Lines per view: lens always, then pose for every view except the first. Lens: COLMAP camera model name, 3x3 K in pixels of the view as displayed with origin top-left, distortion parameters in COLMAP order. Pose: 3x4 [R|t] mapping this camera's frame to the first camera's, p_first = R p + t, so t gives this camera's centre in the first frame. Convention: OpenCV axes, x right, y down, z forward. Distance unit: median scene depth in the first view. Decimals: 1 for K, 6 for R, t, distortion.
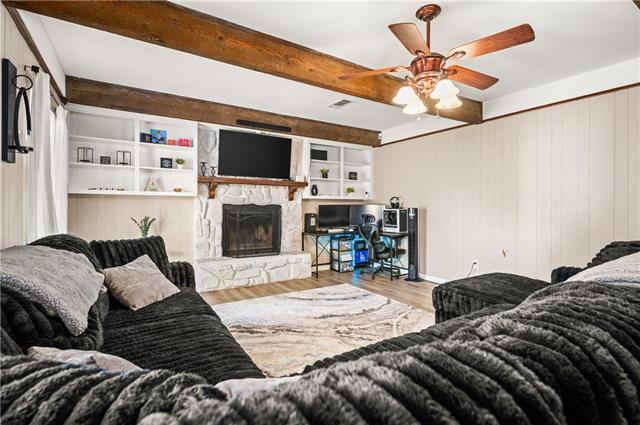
lens RADIAL K [[307.6, 0, 320.0], [0, 307.6, 212.5], [0, 0, 1]] dist [-0.002425, -0.000169]
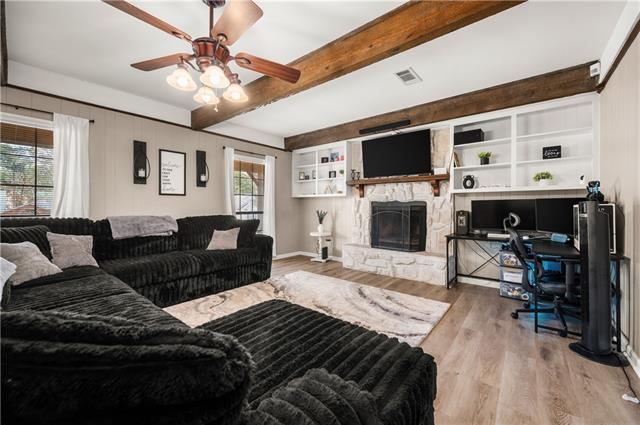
lens RADIAL K [[253.5, 0, 320.0], [0, 253.5, 212.5], [0, 0, 1]] dist [-0.000137, 0.000010]
pose [[0.316127, 0.022967, -0.948439, 0.556252], [-0.016537, 0.999688, 0.018696, 0.000419], [0.948573, 0.009774, 0.316408, 0.486470]]
